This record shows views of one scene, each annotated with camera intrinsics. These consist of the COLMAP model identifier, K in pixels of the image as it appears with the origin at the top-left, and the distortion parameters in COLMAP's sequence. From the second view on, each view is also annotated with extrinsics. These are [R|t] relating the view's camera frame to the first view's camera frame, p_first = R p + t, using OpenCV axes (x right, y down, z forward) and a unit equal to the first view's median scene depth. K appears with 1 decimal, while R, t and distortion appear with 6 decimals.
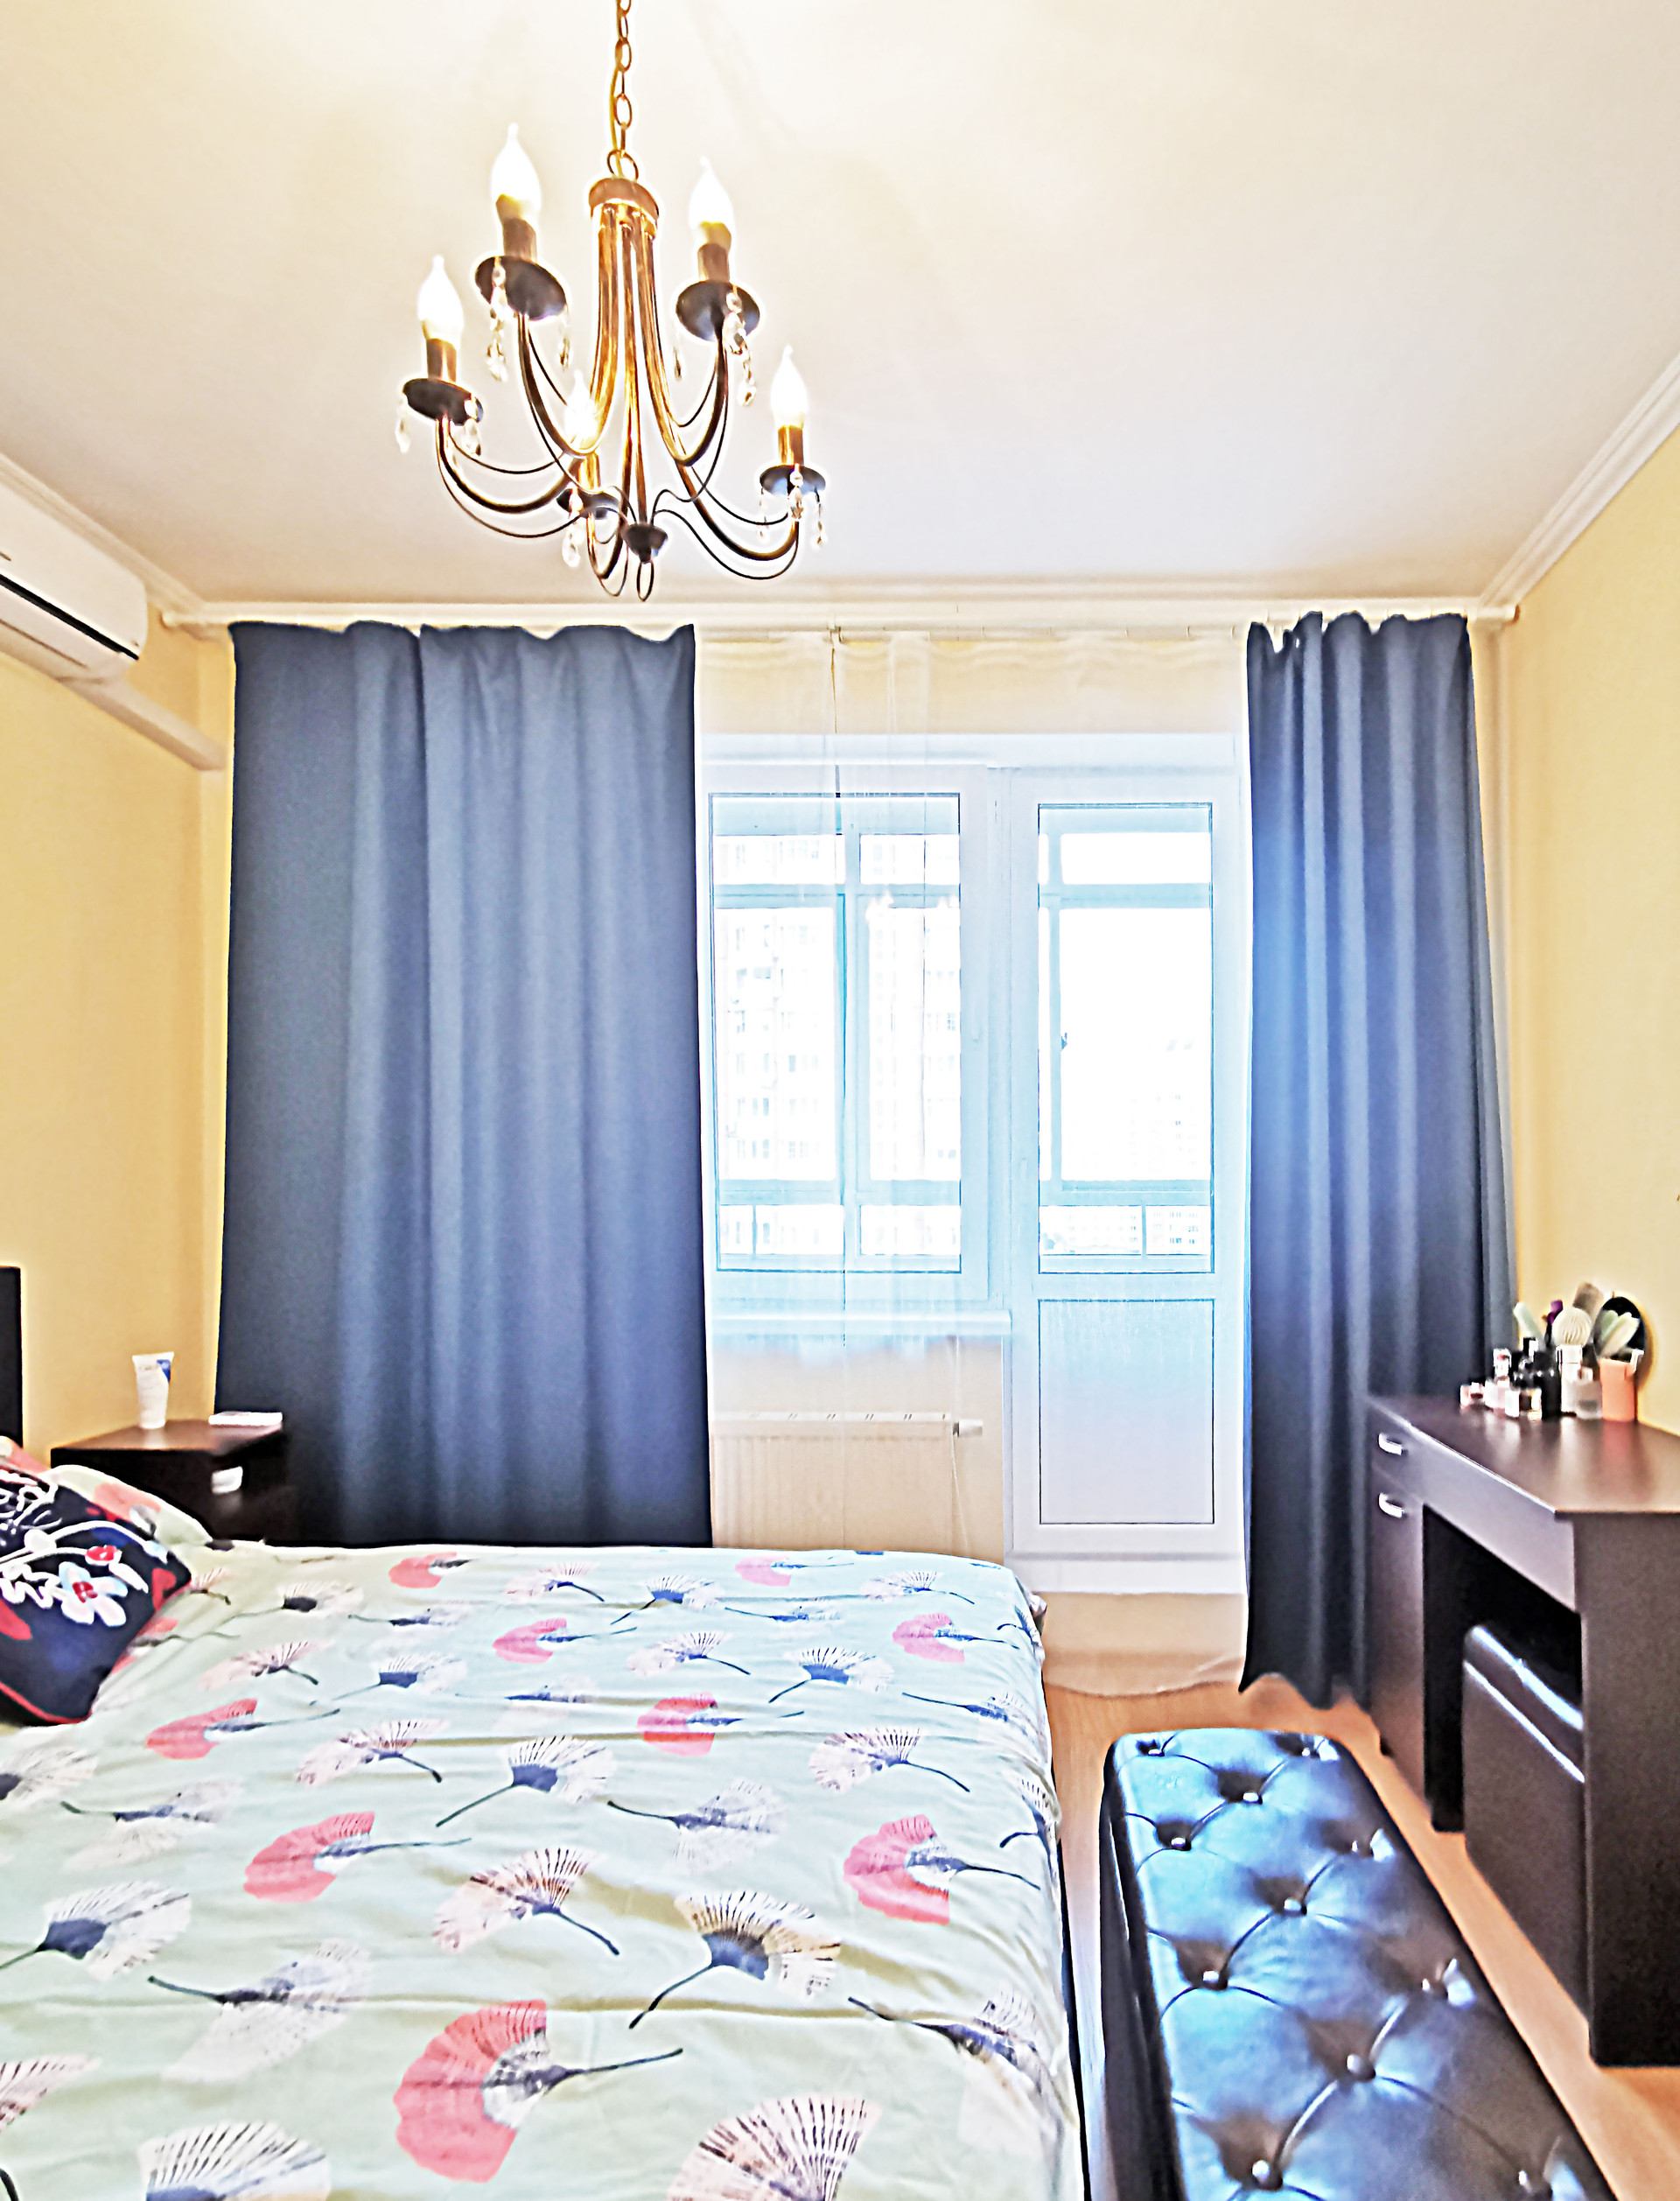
lens RADIAL K [[1122.3, 0, 961.7], [0, 1122.3, 1175.6], [0, 0, 1]] dist [0.023876, -0.002686]
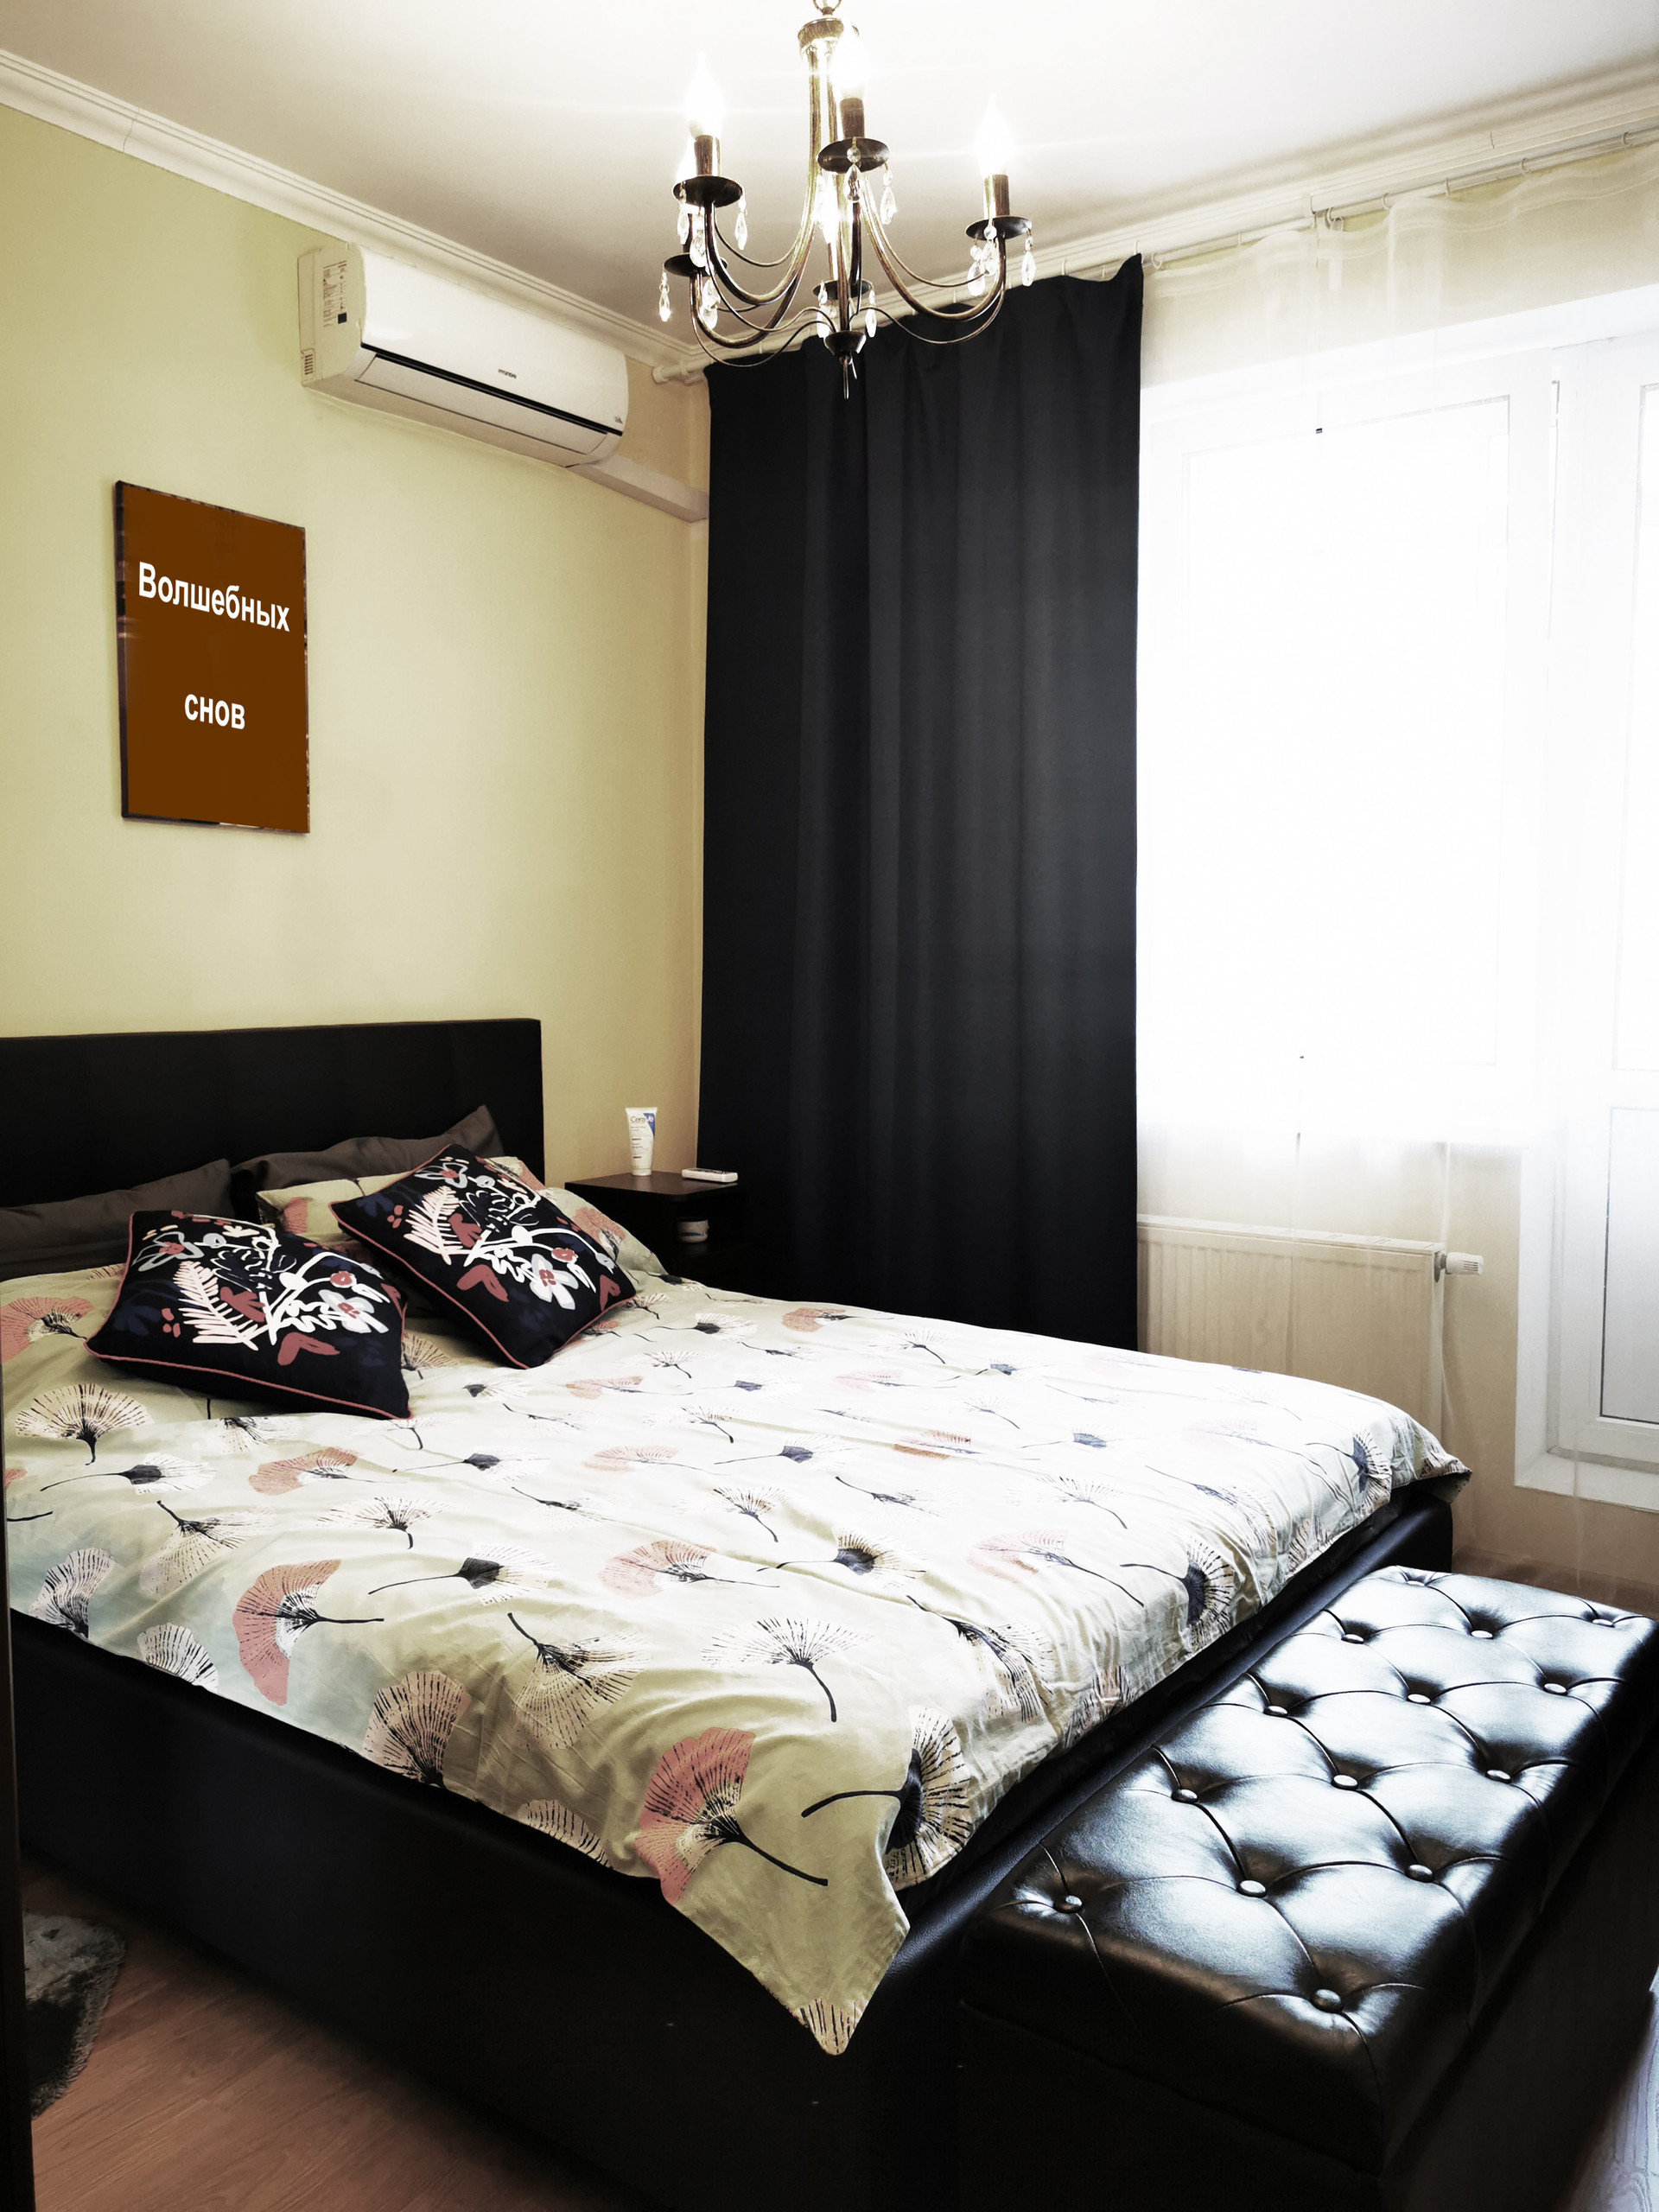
lens RADIAL K [[1729.0, 0, 829.6], [0, 1729.0, 1102.6], [0, 0, 1]] dist [0.033512, 0.000176]
pose [[0.820327, 0.048516, -0.569833, 0.518915], [0.002843, 0.996037, 0.088897, 0.013999], [0.571888, -0.074545, 0.816938, -0.322685]]
